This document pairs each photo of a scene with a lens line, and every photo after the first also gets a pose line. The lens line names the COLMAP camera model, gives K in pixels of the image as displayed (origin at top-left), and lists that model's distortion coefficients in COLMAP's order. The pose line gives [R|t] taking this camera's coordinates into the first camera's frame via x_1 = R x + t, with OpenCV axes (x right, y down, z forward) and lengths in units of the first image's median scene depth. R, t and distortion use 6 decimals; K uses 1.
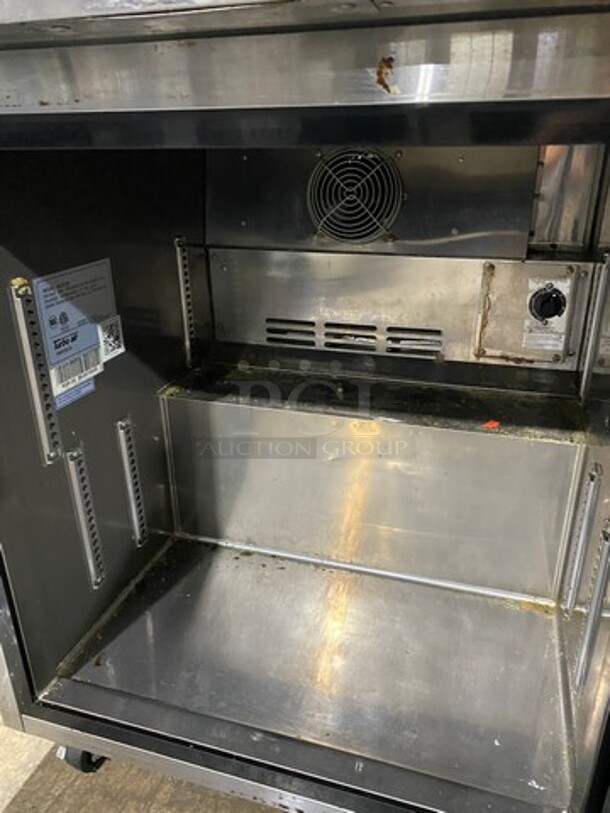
lens RADIAL K [[613.5, 0, 305.3], [0, 613.5, 407.7], [0, 0, 1]] dist [0.003008, -0.002099]
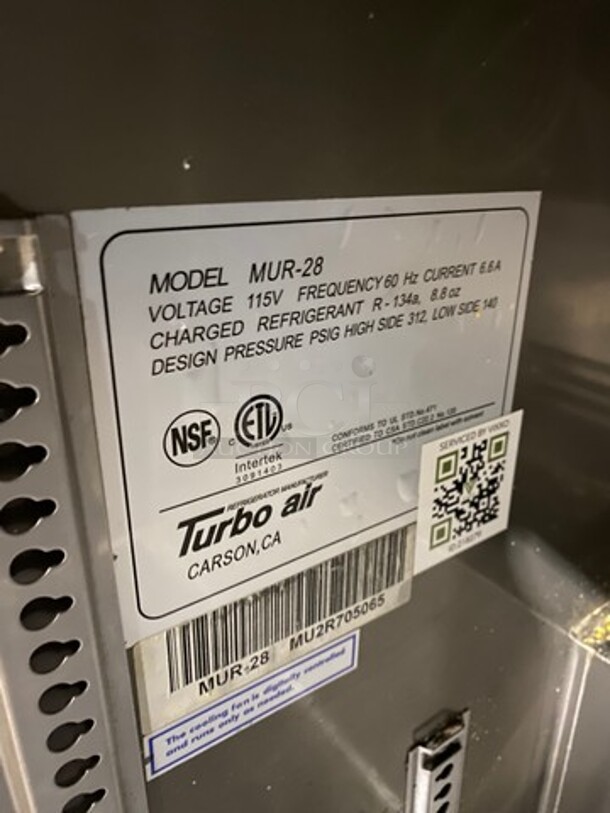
lens RADIAL K [[613.5, 0, 304.1], [0, 613.5, 404.7], [0, 0, 1]] dist [0.003008, -0.002099]
pose [[0.791106, 0.241171, -0.562128, -0.256499], [-0.250665, 0.966105, 0.061719, -0.166050], [0.557959, 0.092079, 0.824744, 0.816518]]
